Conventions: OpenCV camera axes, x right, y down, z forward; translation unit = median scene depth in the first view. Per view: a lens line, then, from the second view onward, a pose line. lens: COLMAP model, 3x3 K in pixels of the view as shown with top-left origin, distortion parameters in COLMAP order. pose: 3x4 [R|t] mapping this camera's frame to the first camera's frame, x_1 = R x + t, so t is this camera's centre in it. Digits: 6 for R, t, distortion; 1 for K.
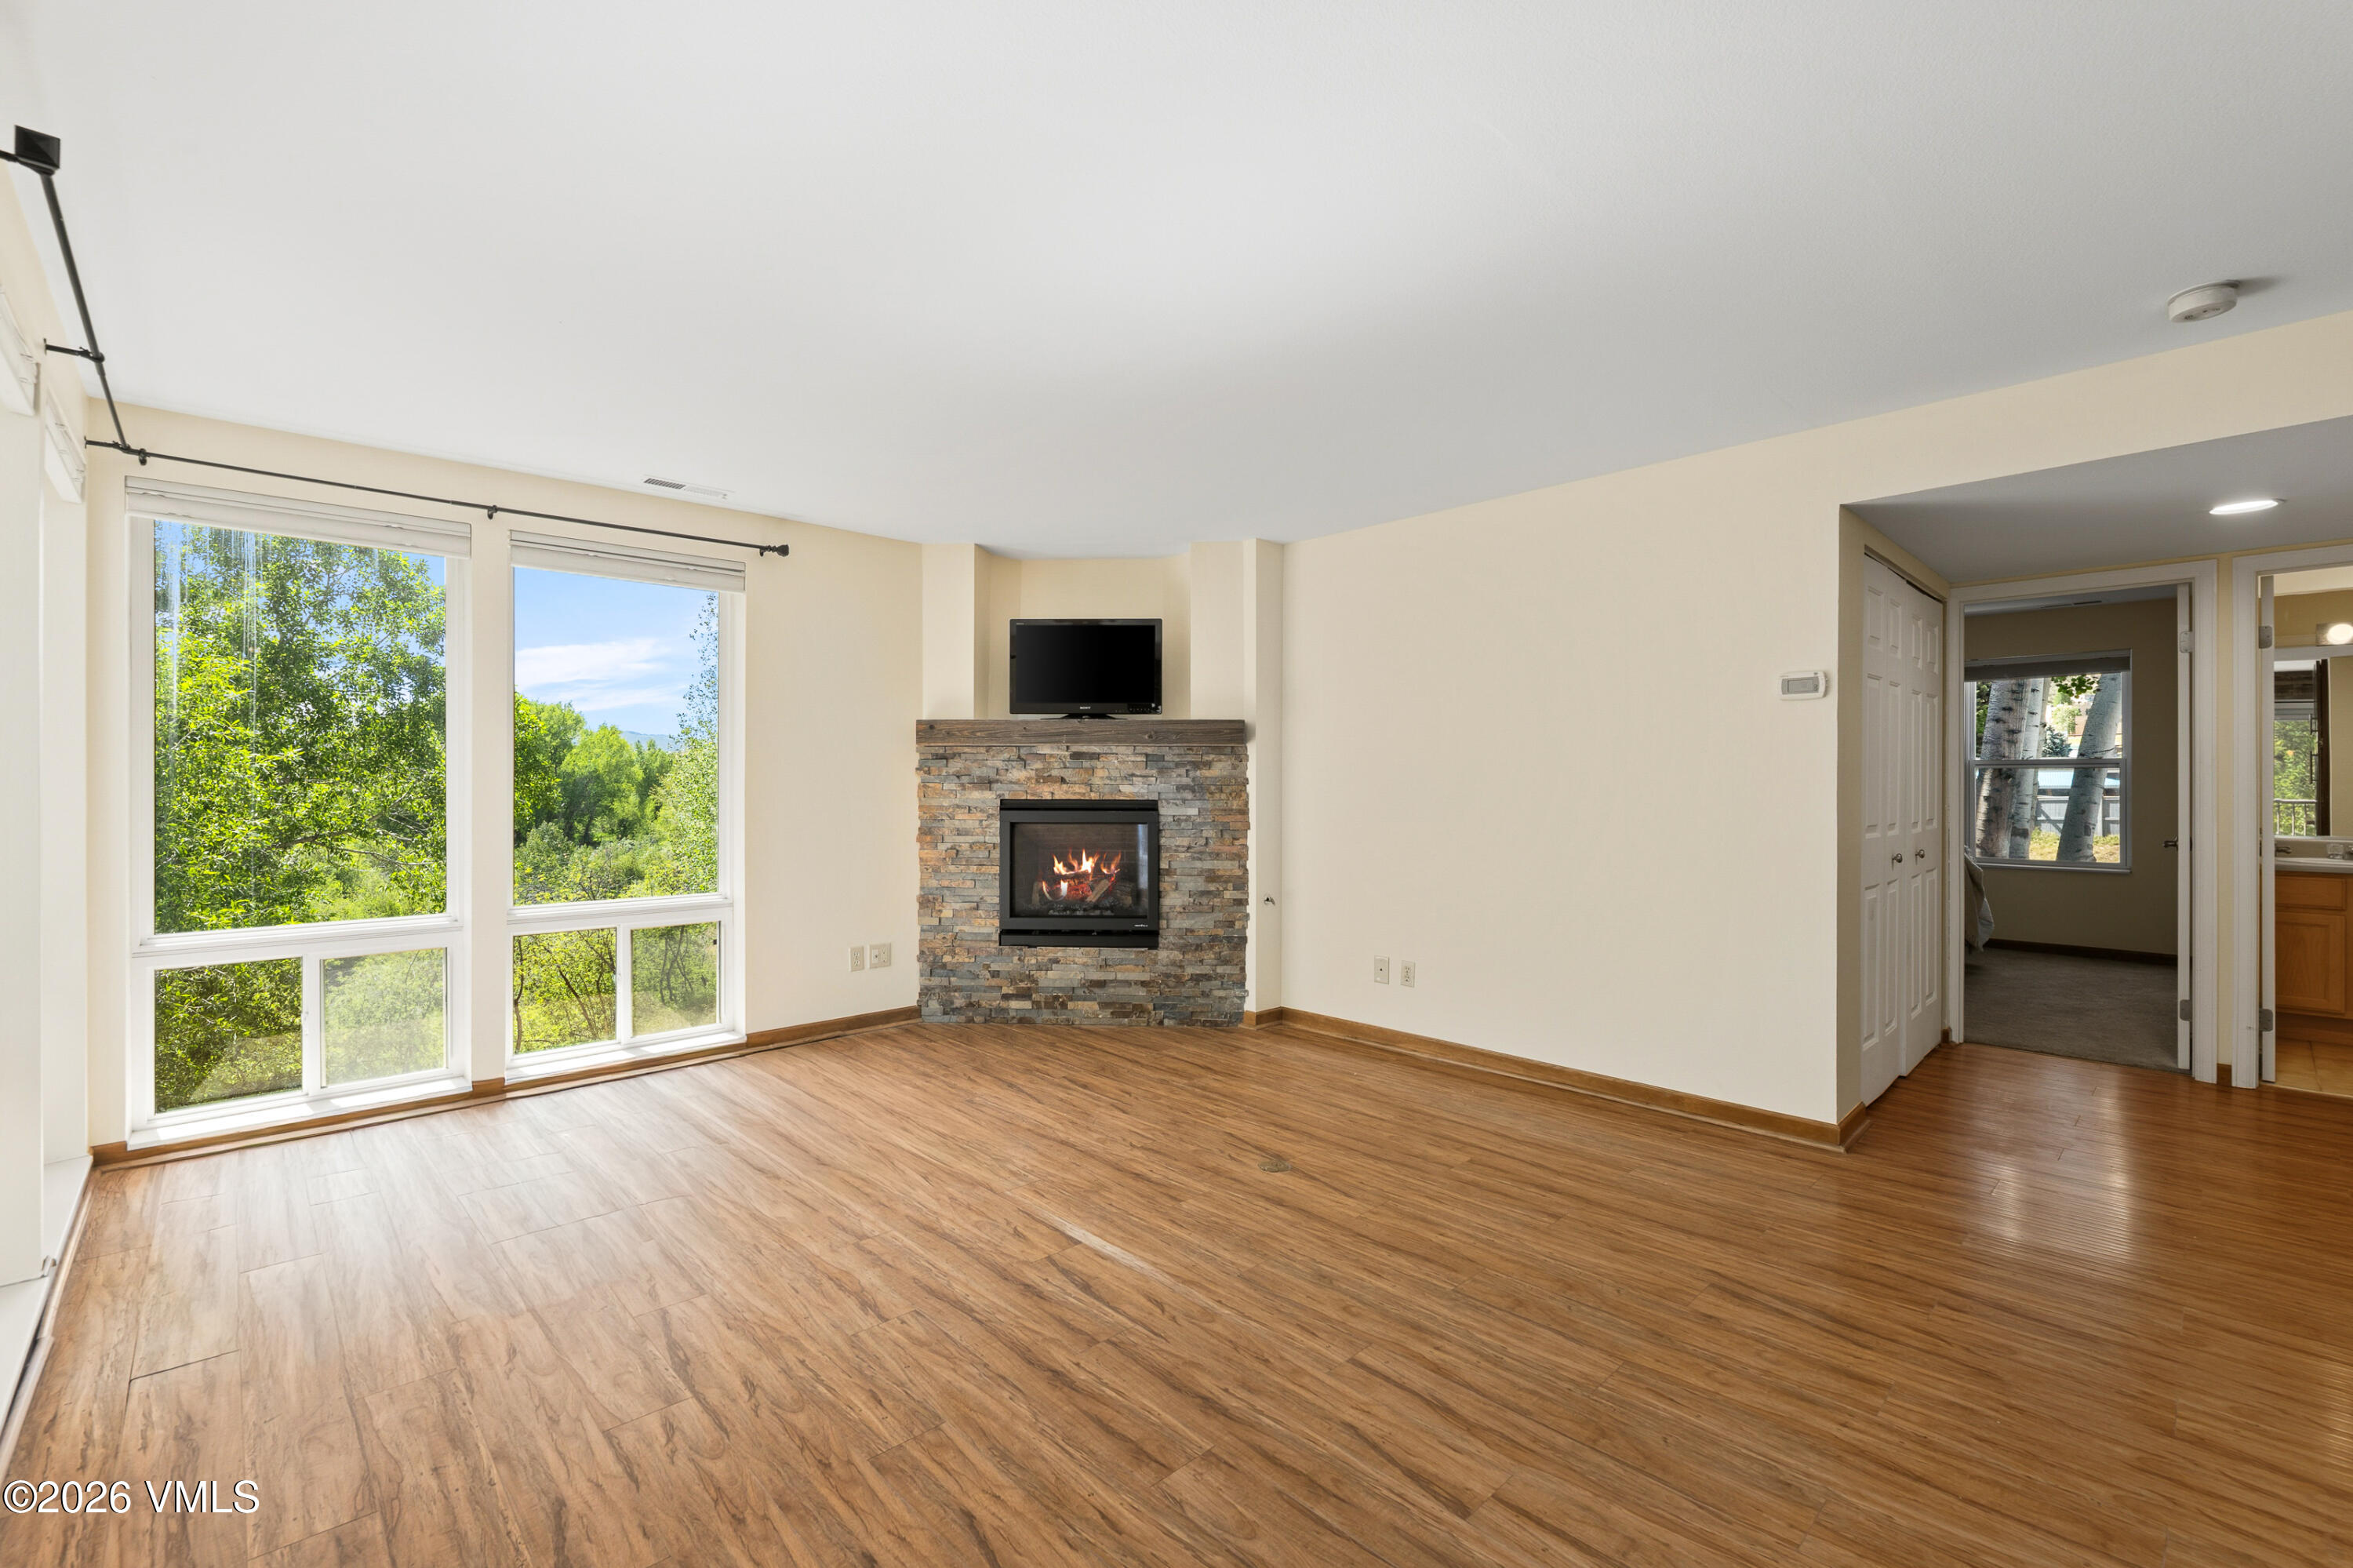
lens RADIAL K [[1004.1, 0, 1167.8], [0, 1004.1, 771.4], [0, 0, 1]] dist [-0.002624, -0.000293]
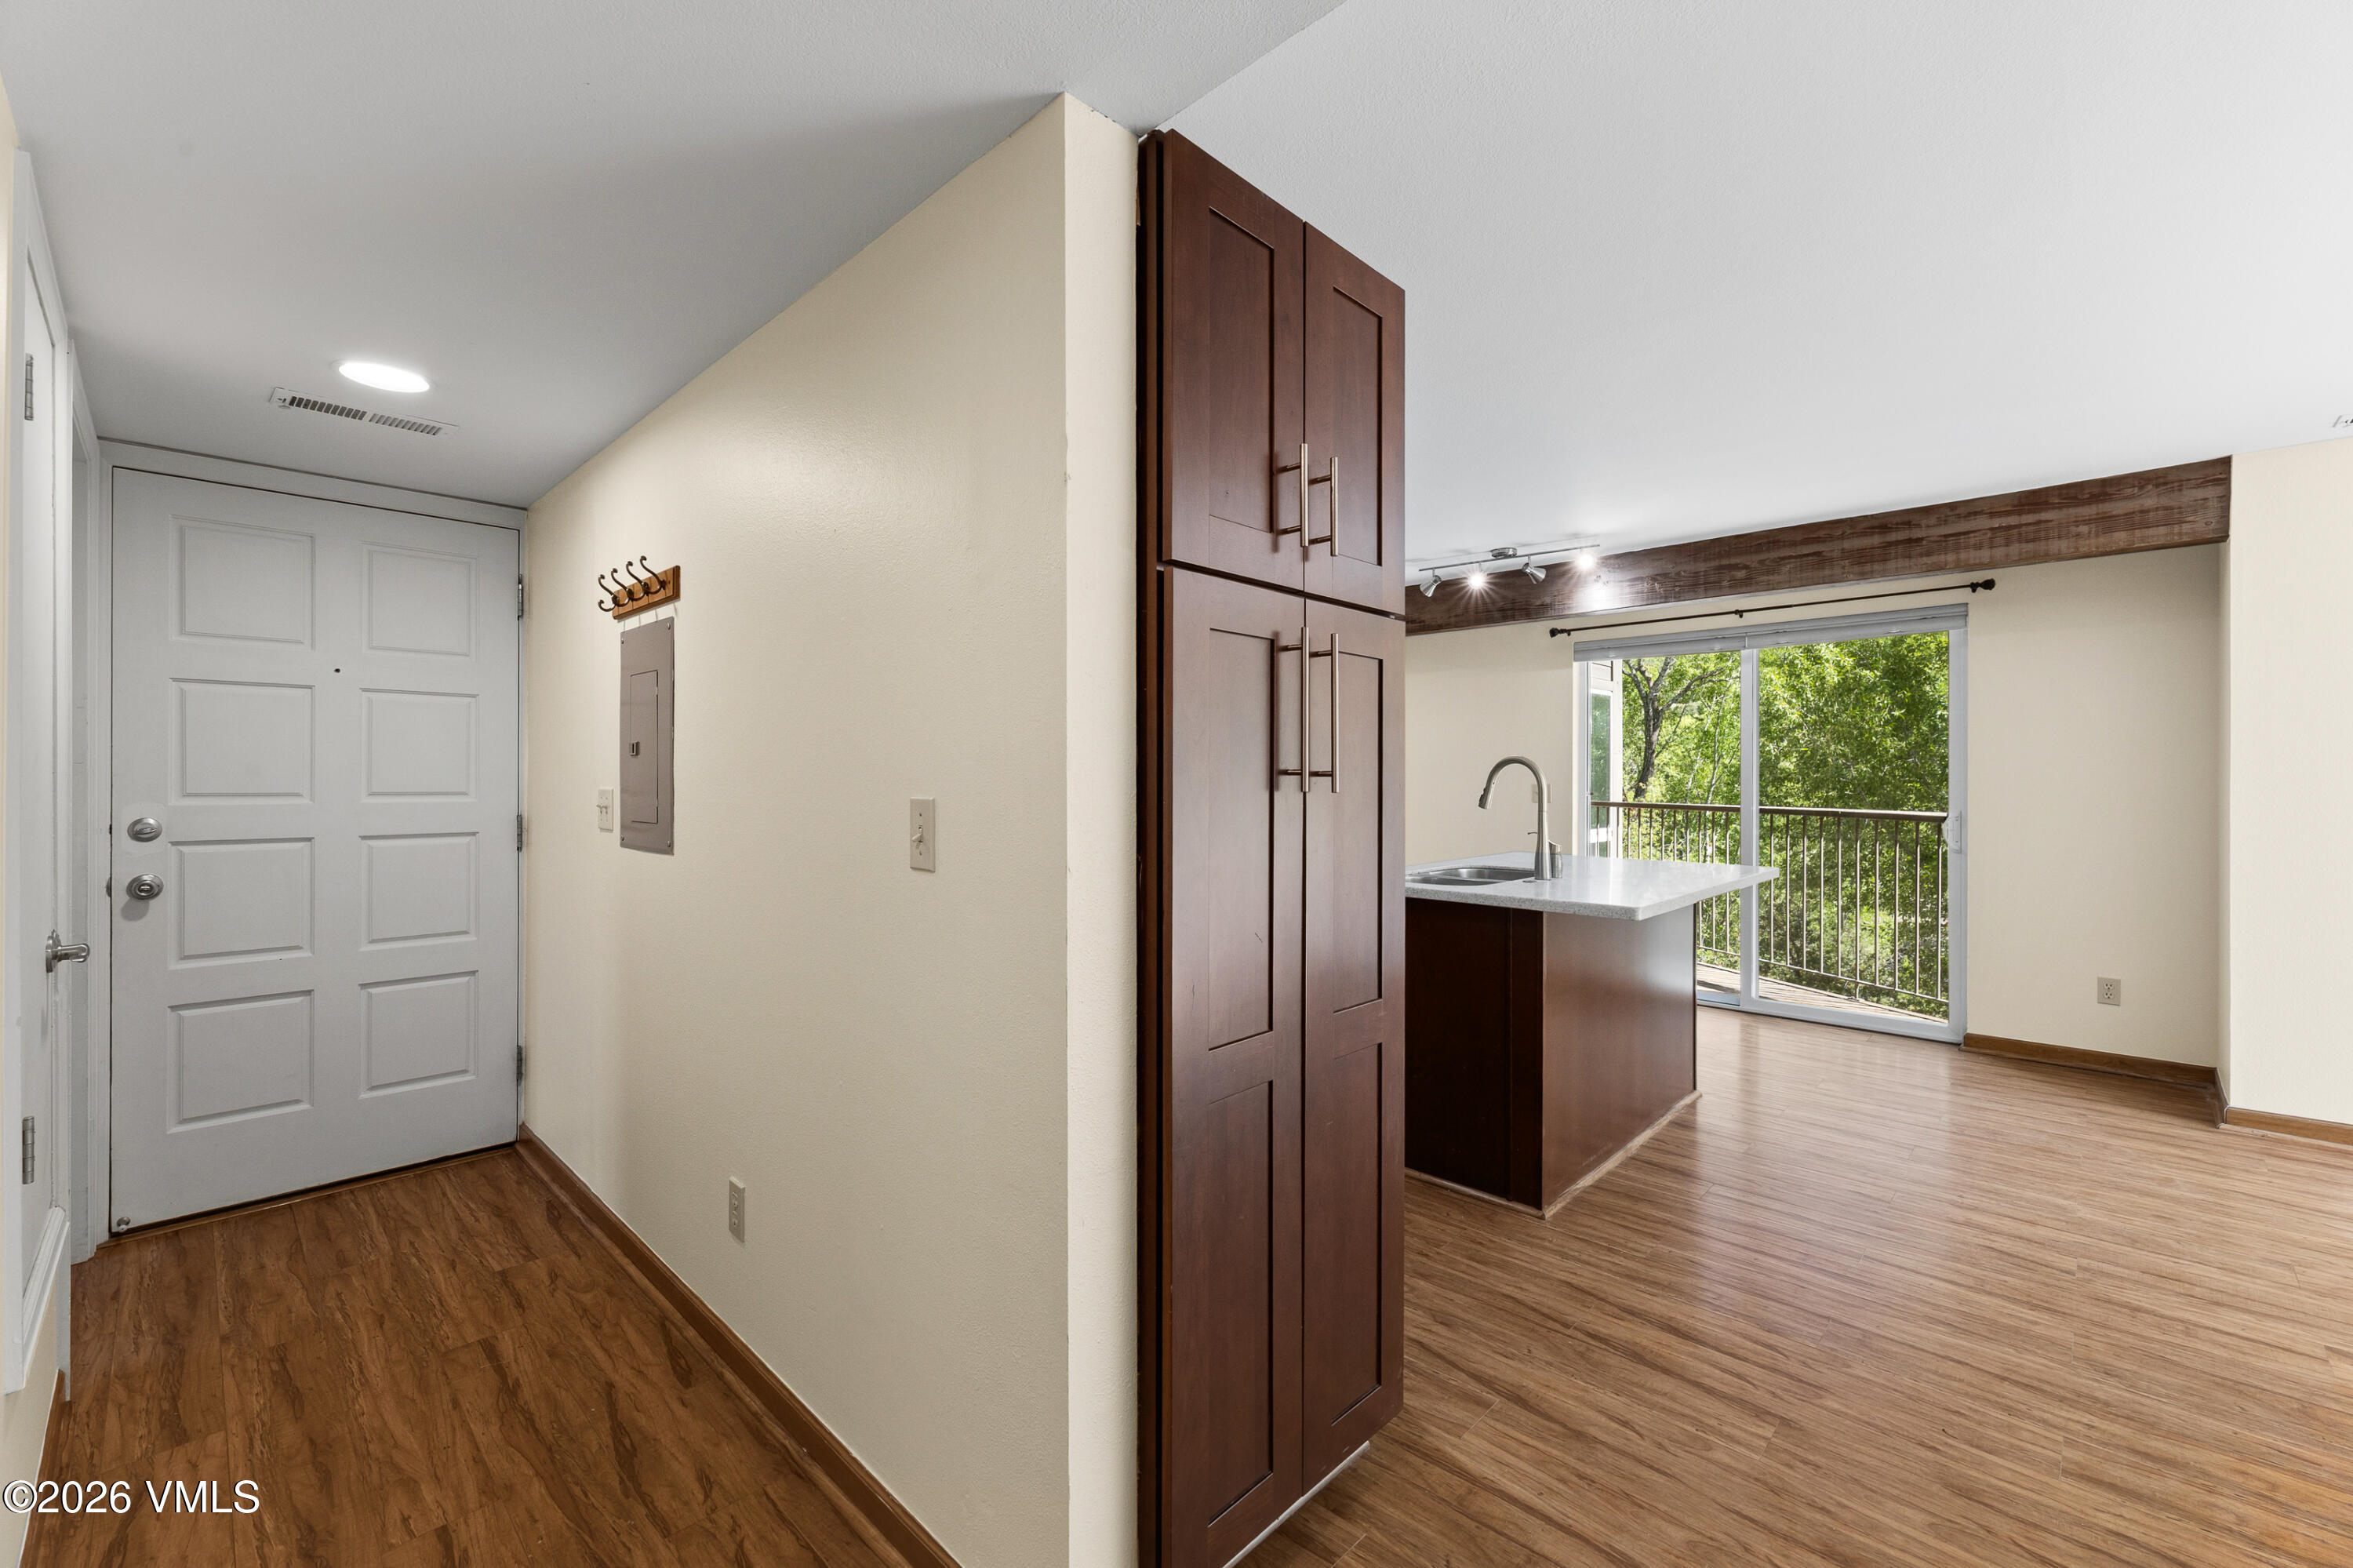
lens RADIAL K [[977.7, 0, 1176.5], [0, 977.7, 784.0], [0, 0, 1]] dist [0.000275, -0.000170]
pose [[-0.998489, 0.002401, -0.054901, 0.629283], [0.002785, 0.999972, -0.006921, 0.002971], [0.054883, -0.007063, -0.998468, 0.740175]]
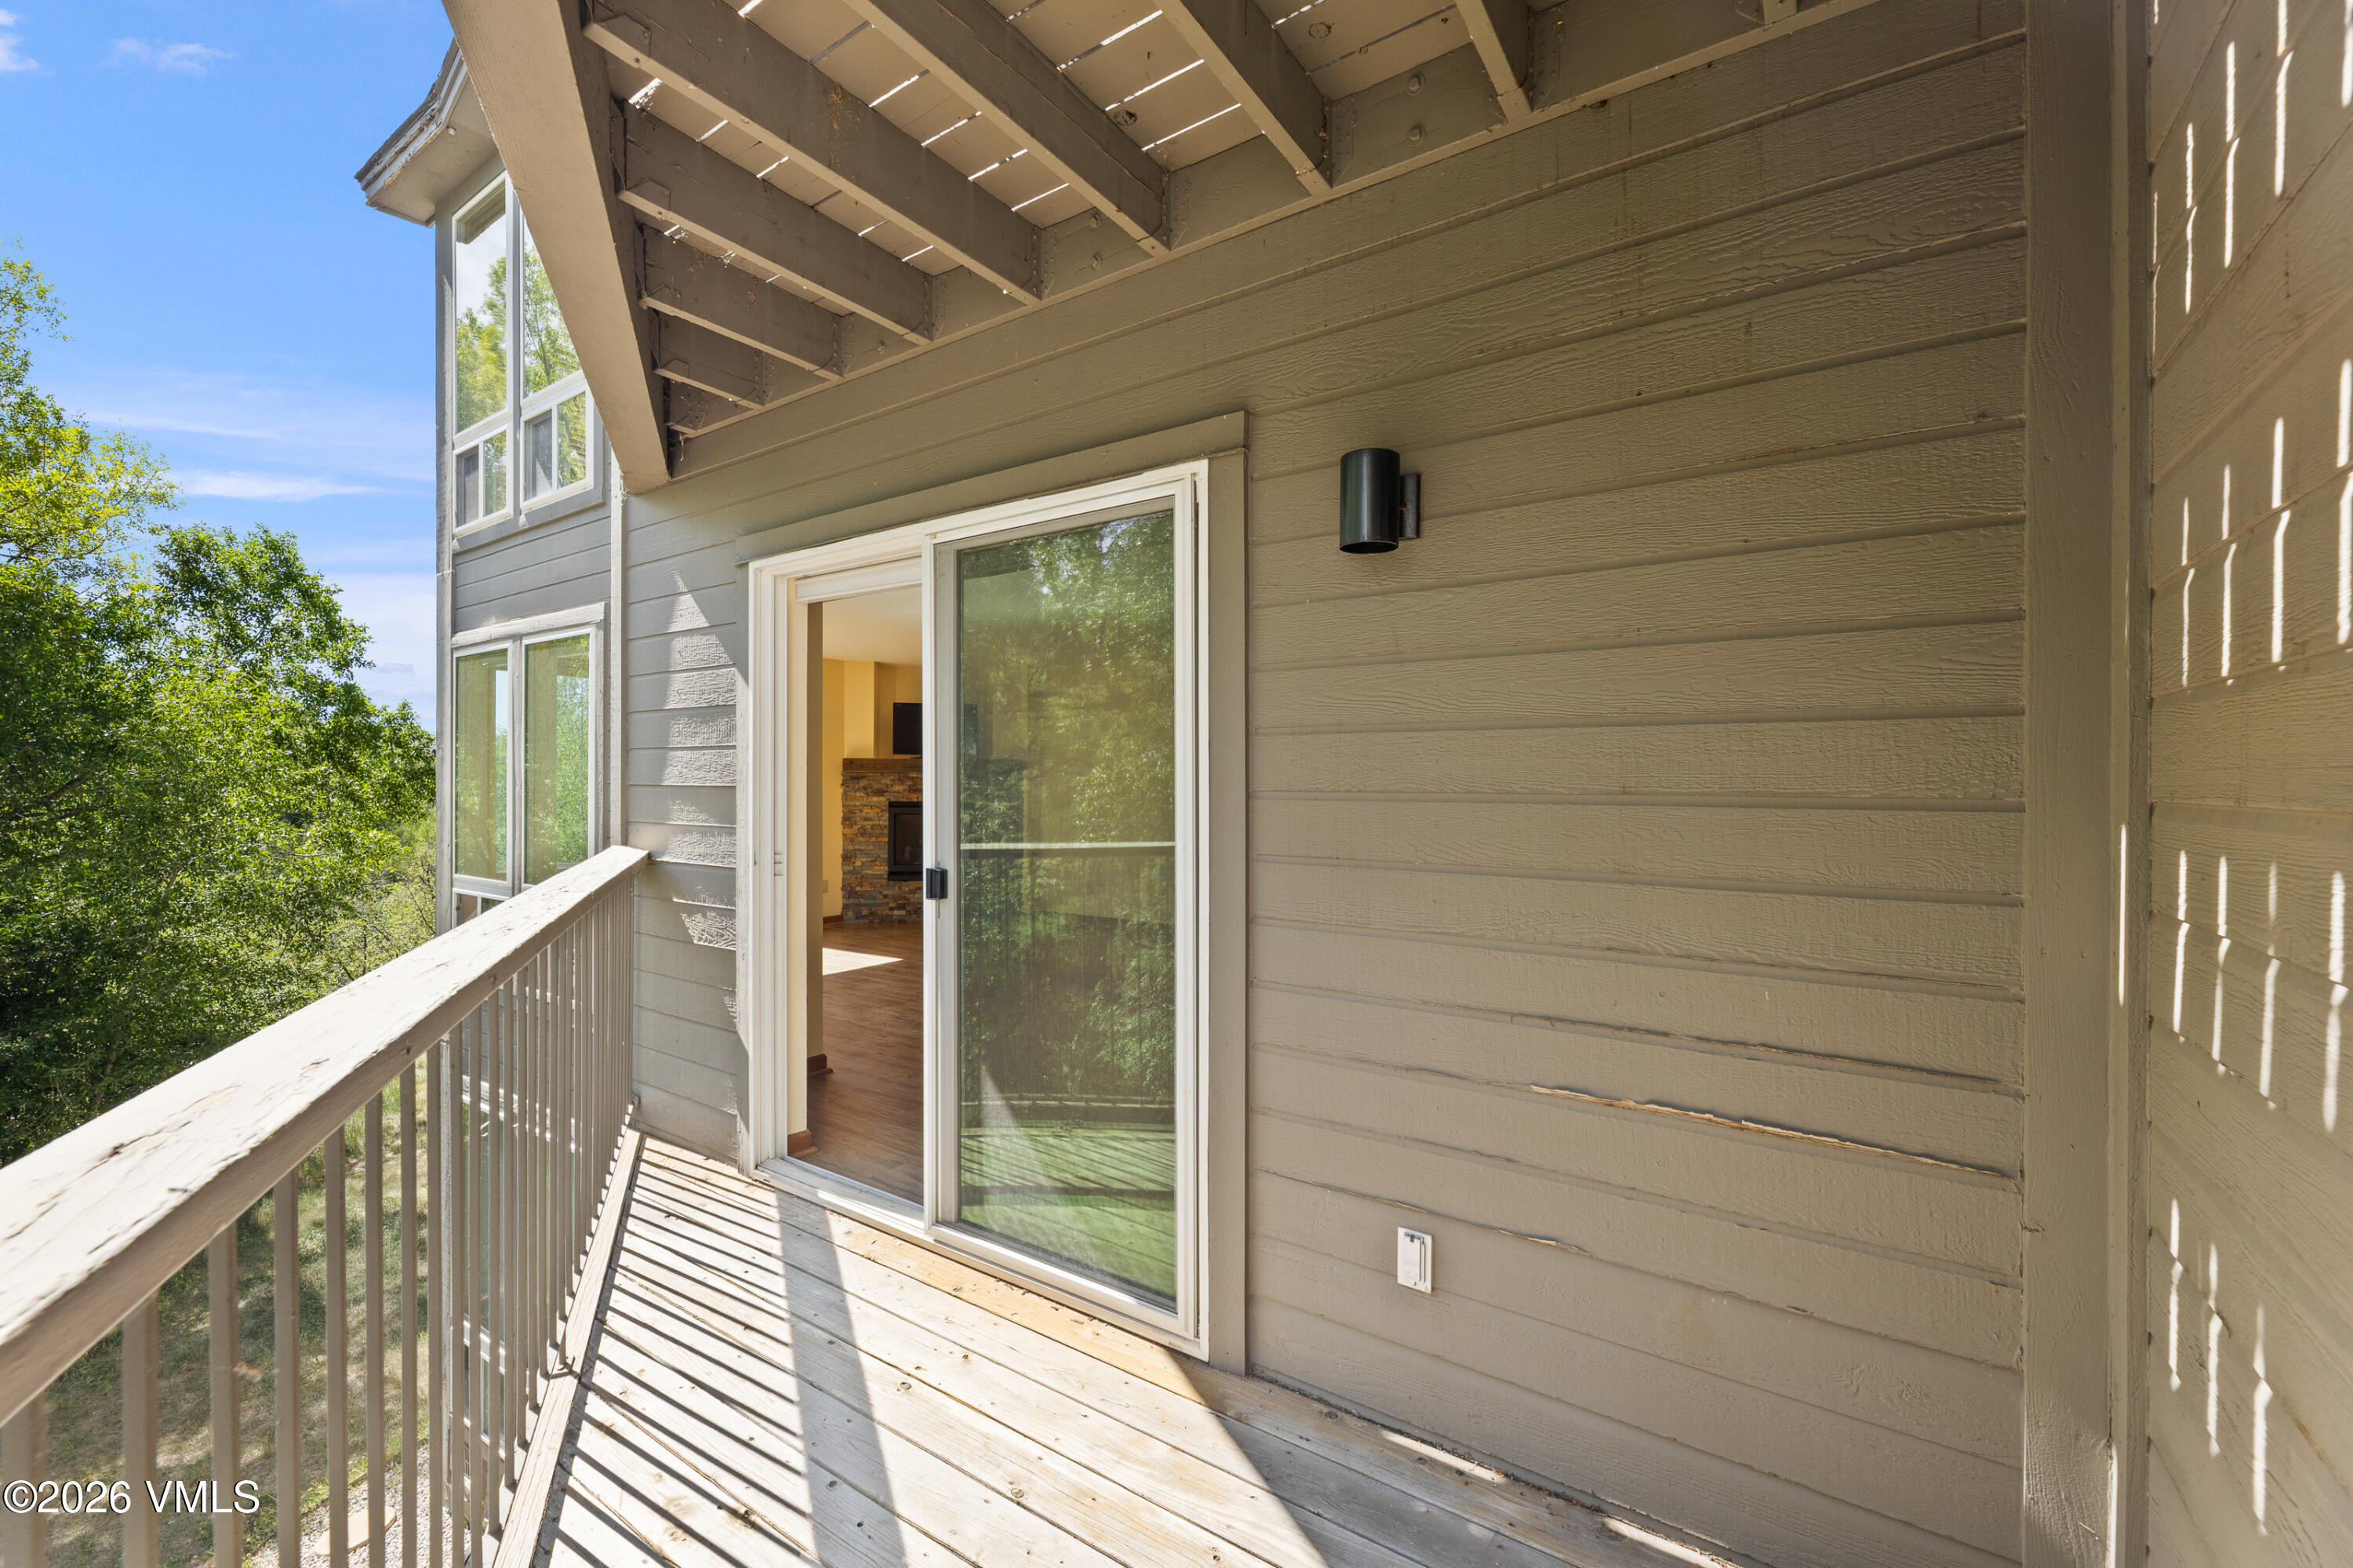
lens RADIAL K [[966.0, 0, 1168.5], [0, 966.0, 779.2], [0, 0, 1]] dist [-0.001254, 0.000662]
pose [[0.973744, 0.005874, 0.227570, -0.072020], [-0.007660, 0.999946, 0.006966, -0.029624], [-0.227517, -0.008527, 0.973737, -0.852258]]
